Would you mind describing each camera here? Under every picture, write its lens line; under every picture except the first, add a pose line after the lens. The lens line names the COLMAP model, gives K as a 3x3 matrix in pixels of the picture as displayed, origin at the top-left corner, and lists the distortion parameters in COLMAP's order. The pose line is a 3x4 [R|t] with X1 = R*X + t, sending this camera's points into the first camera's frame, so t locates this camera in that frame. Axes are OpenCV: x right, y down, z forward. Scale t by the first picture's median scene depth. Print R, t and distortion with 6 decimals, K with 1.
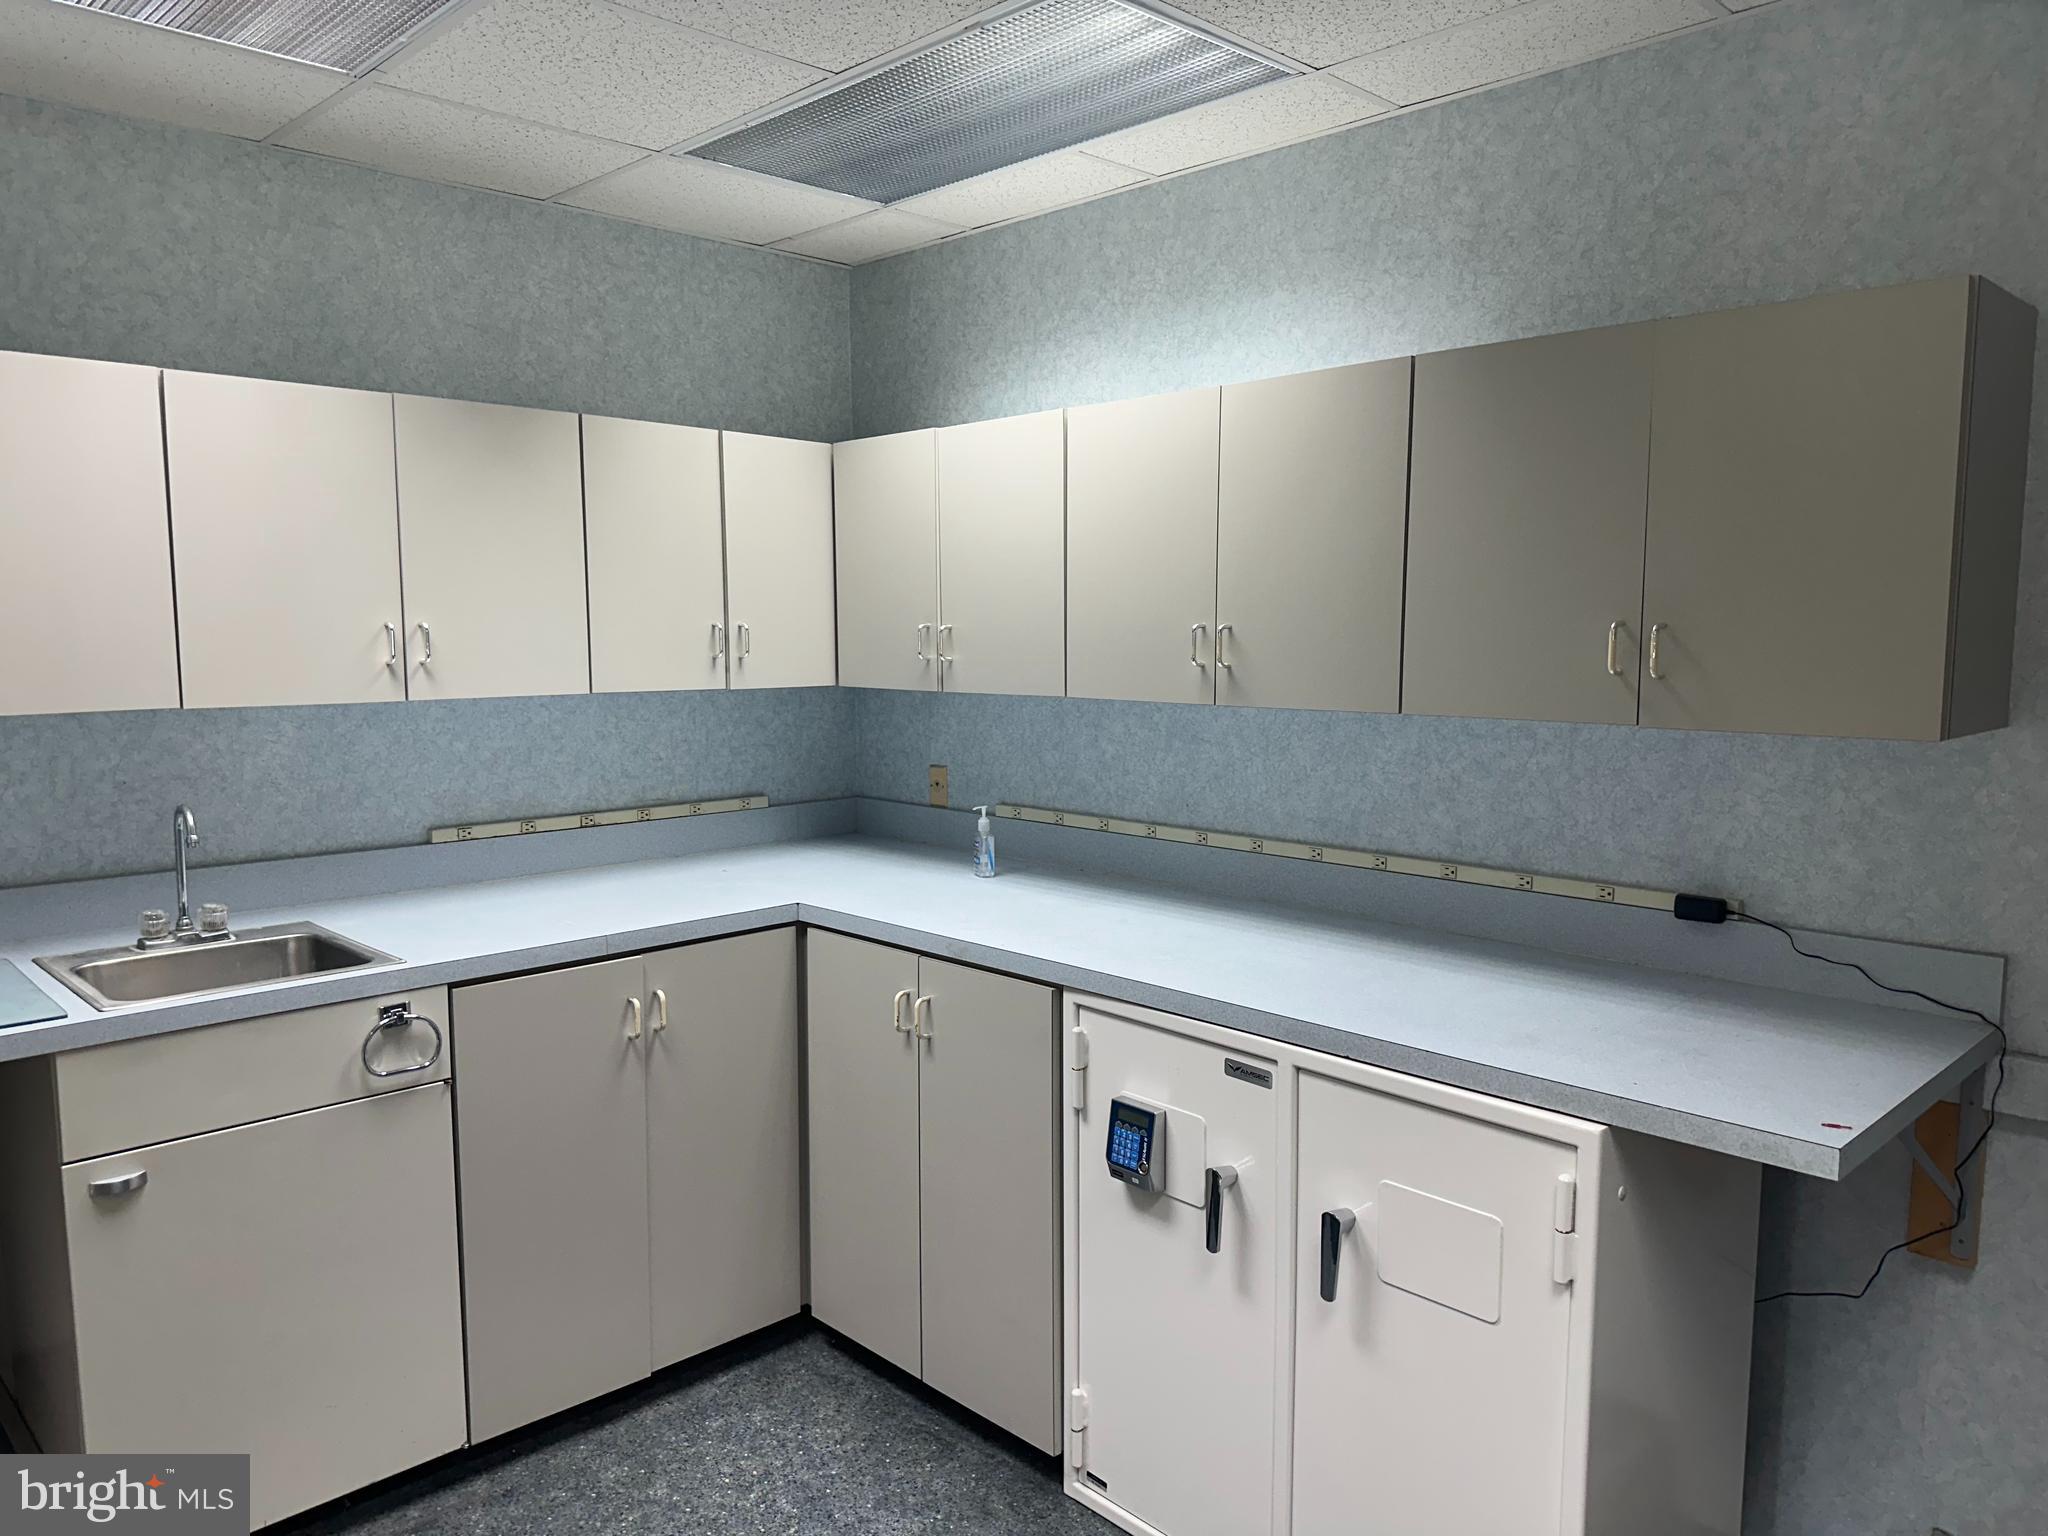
lens RADIAL K [[1446.2, 0, 1024.0], [0, 1446.2, 768.0], [0, 0, 1]] dist [0.057911, -0.074404]
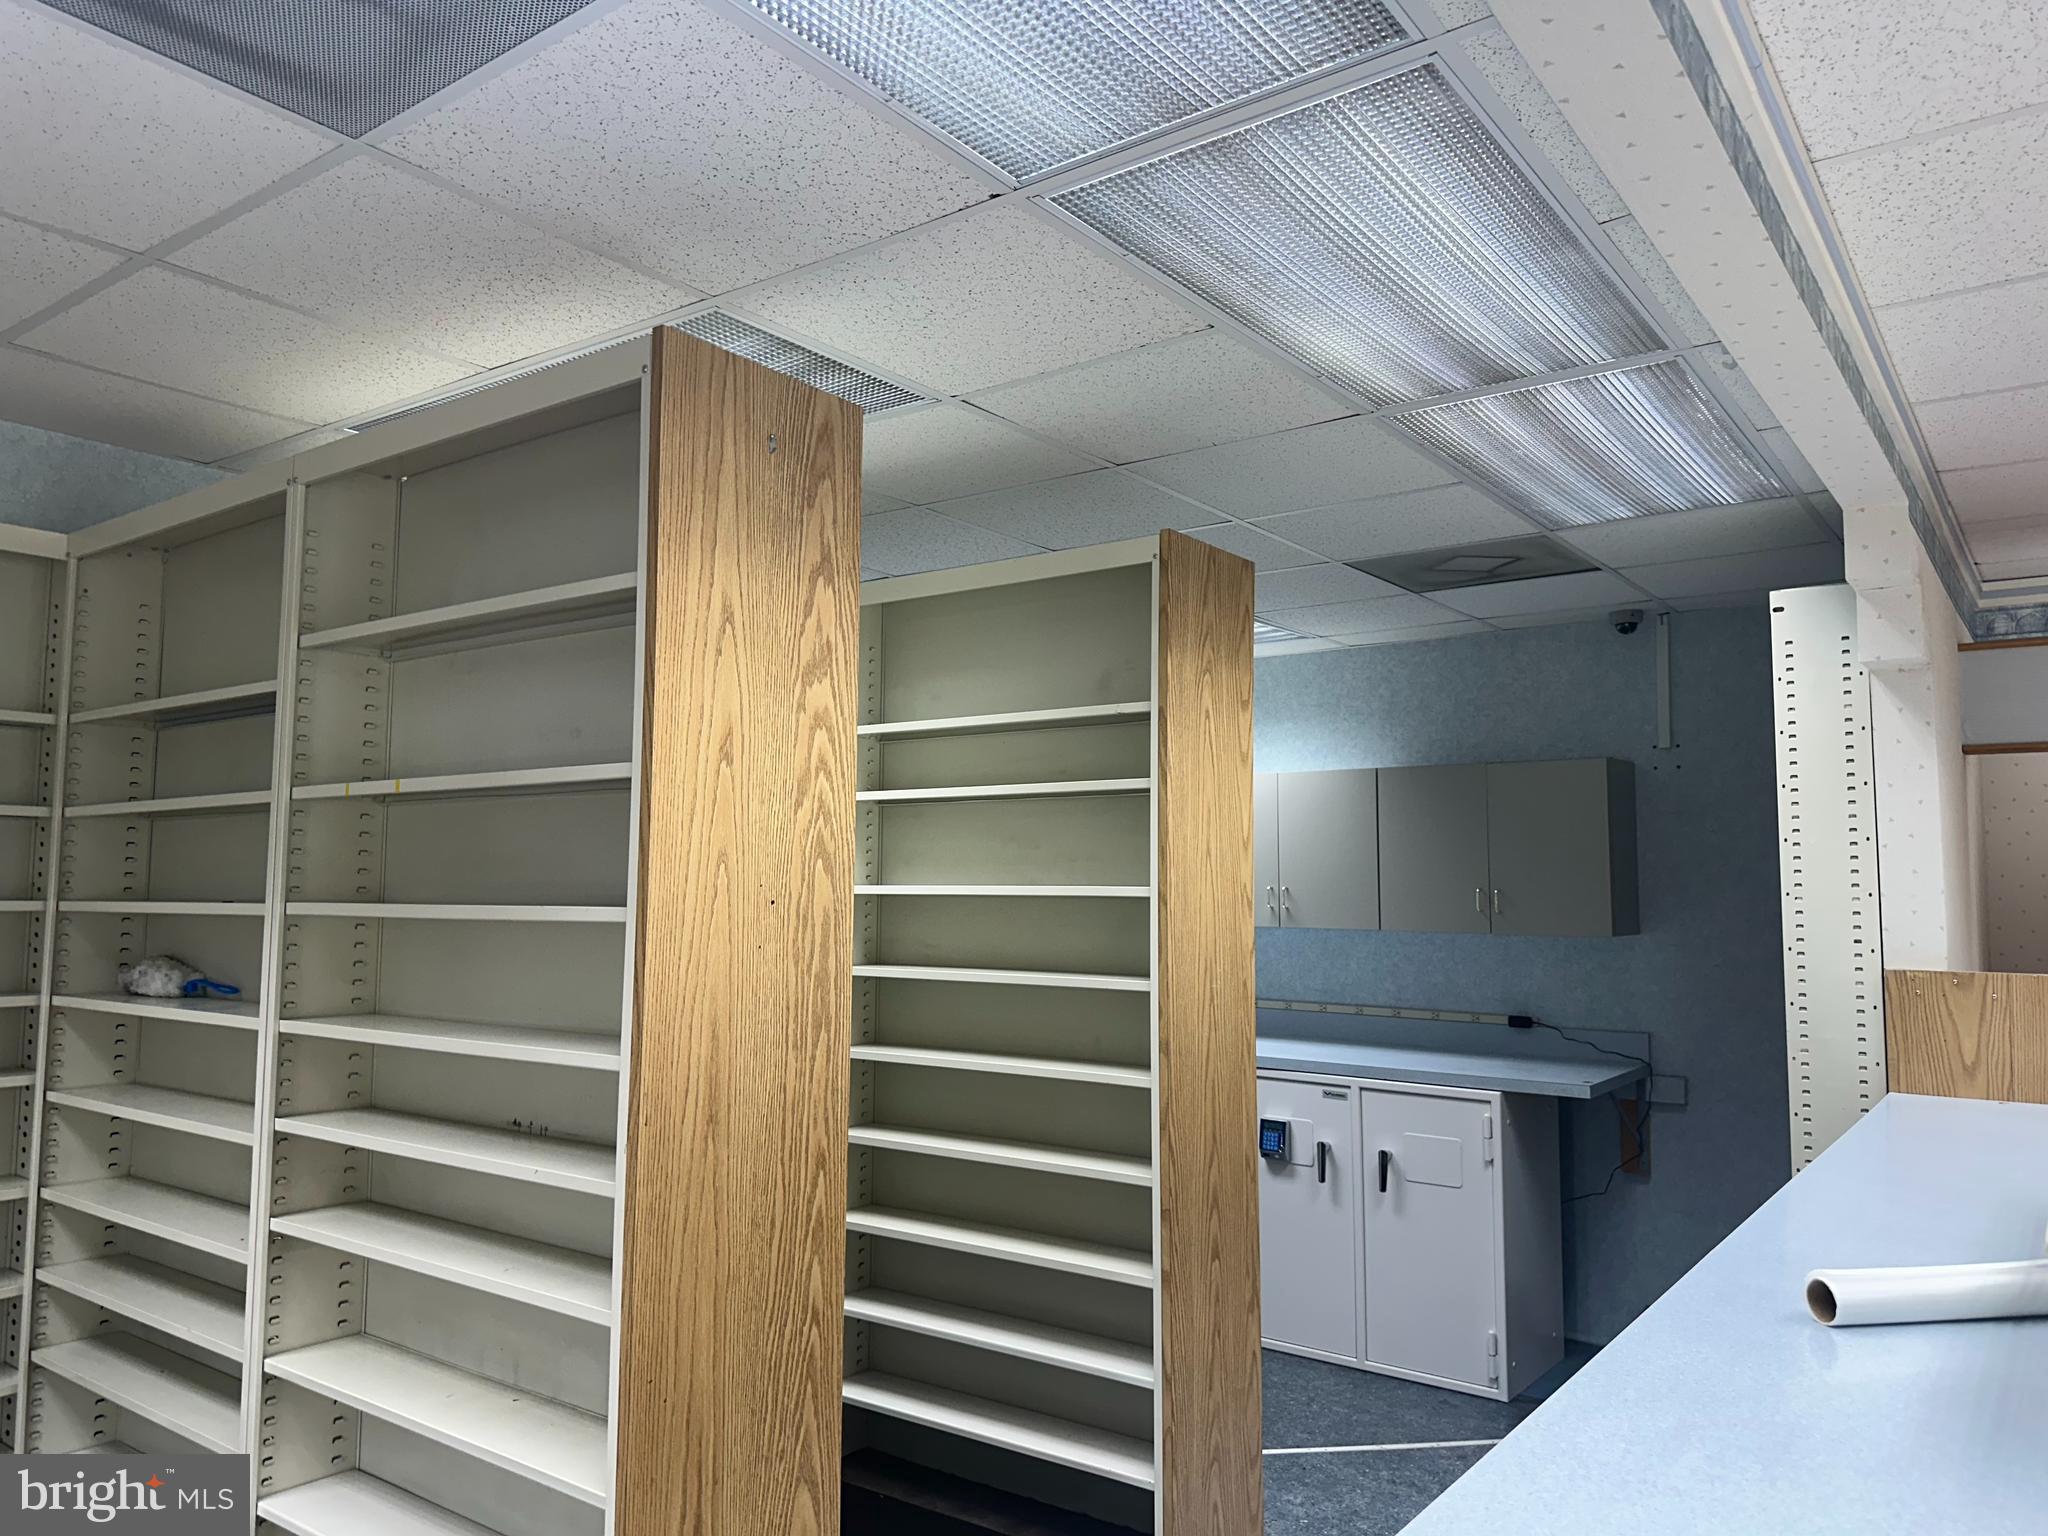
lens RADIAL K [[1431.2, 0, 1024.0], [0, 1431.2, 768.0], [0, 0, 1]] dist [0.213617, -0.457922]
pose [[0.986620, 0.013087, 0.162509, -0.620652], [0.016493, 0.983647, -0.179350, 0.103376], [-0.162198, 0.179631, 0.970270, -1.052650]]
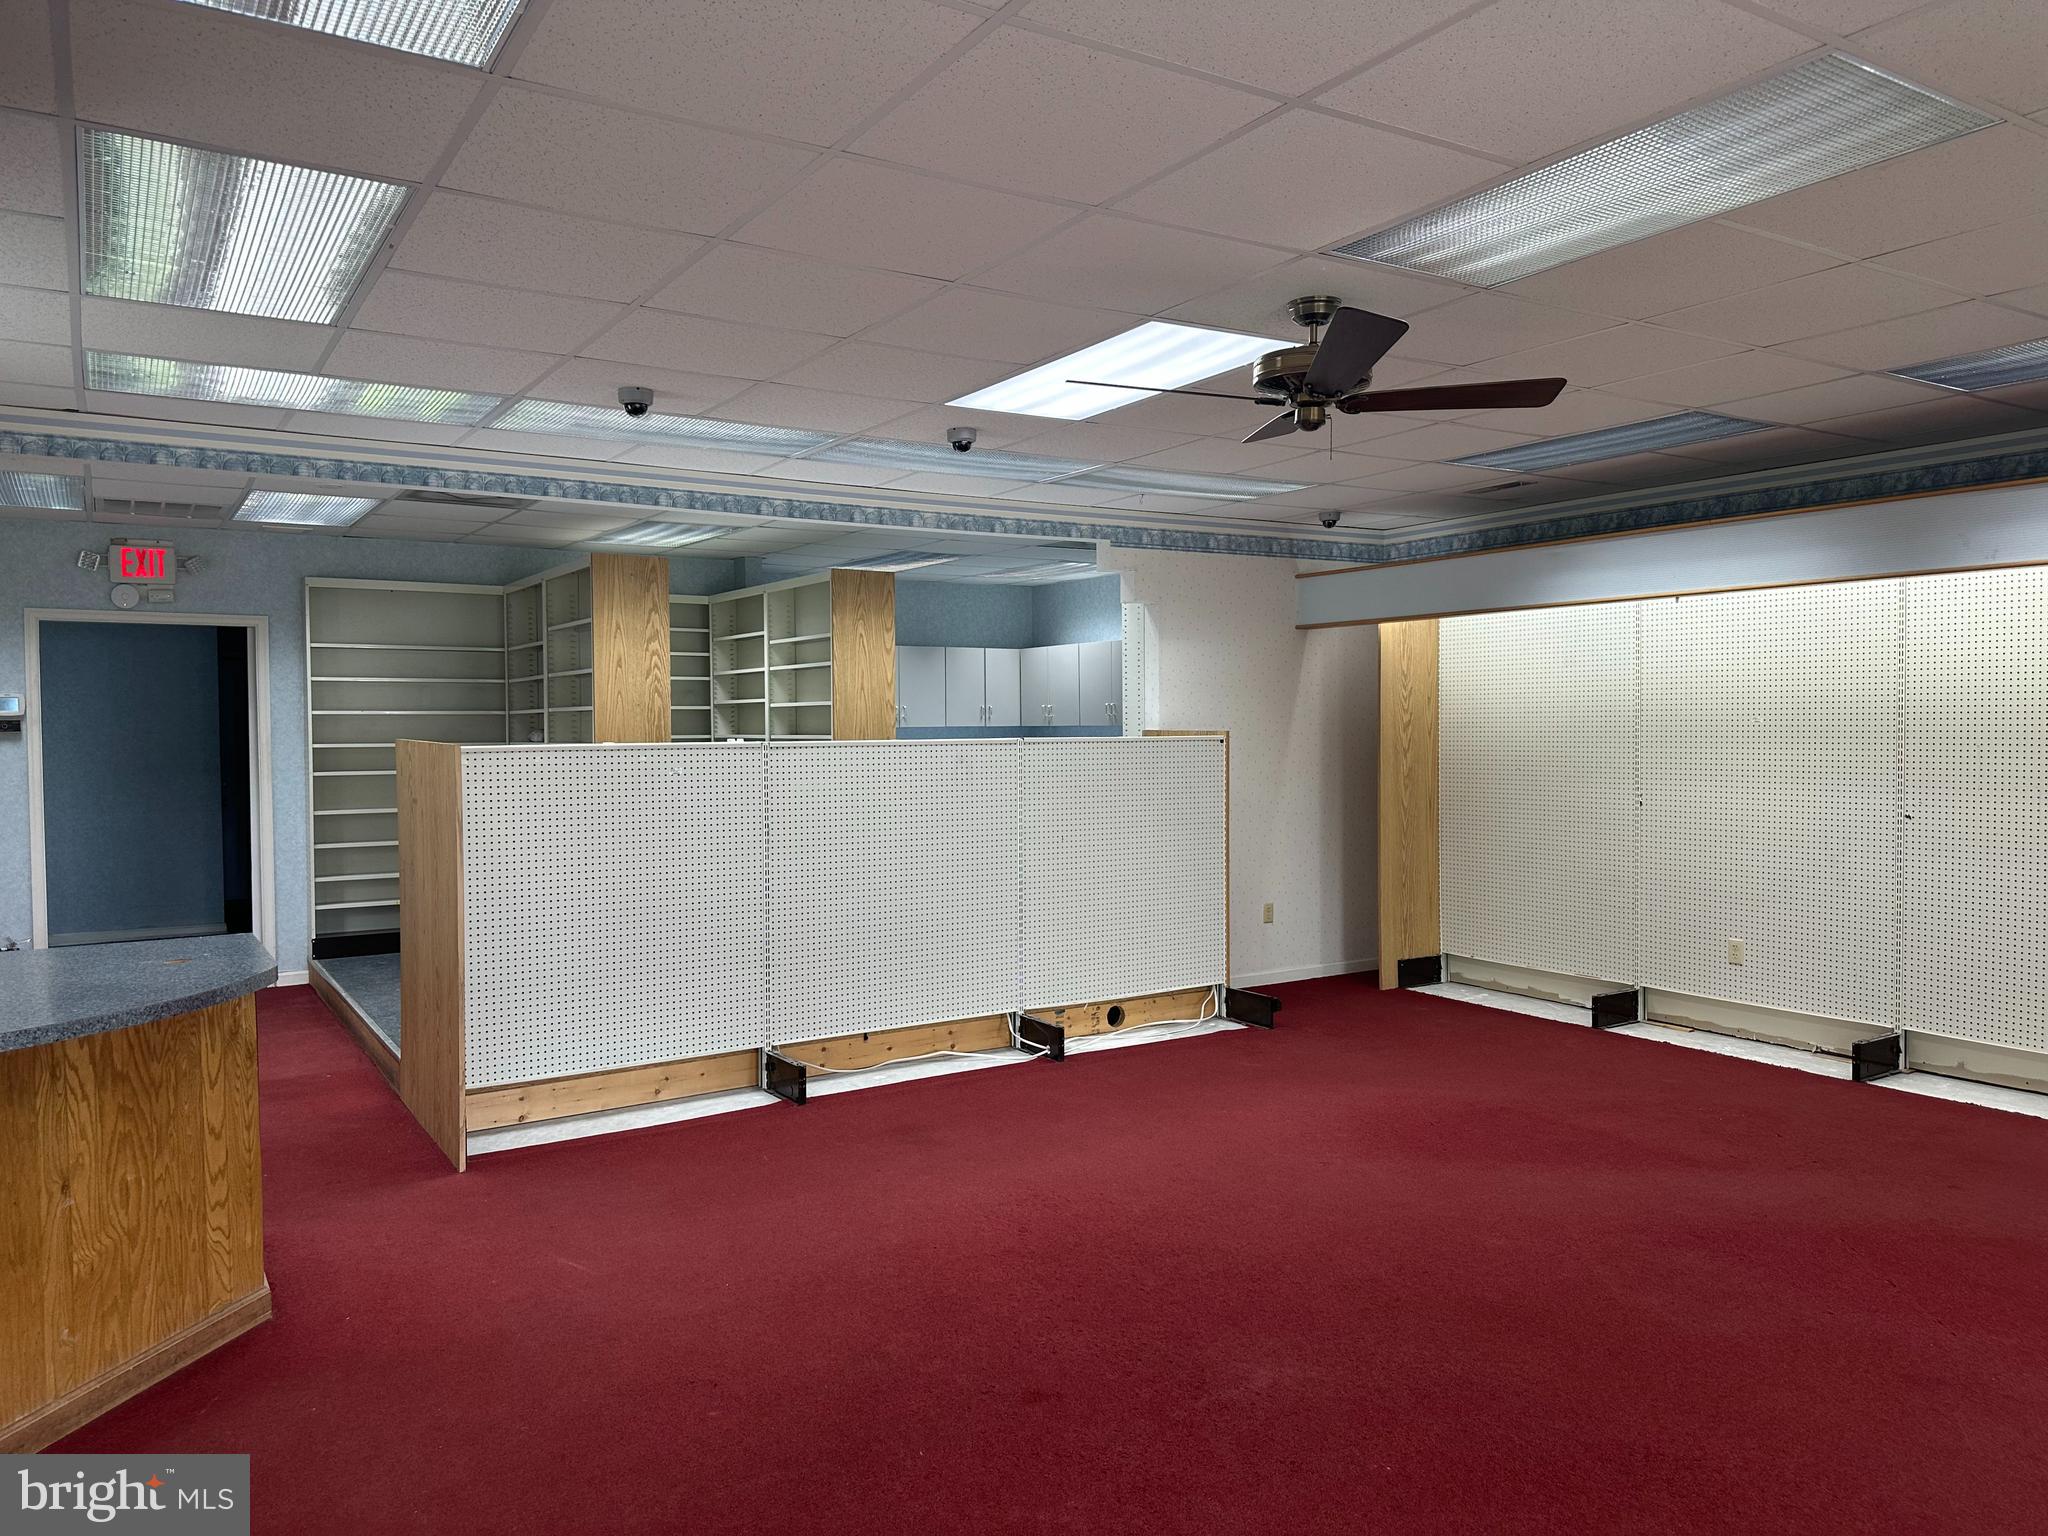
lens RADIAL K [[1431.2, 0, 1024.0], [0, 1431.2, 768.0], [0, 0, 1]] dist [0.213617, -0.457922]
pose [[0.978123, -0.006680, -0.207919, 0.762204], [-0.007342, 0.997753, -0.066597, 0.350786], [0.207897, 0.066667, 0.975876, -2.954144]]
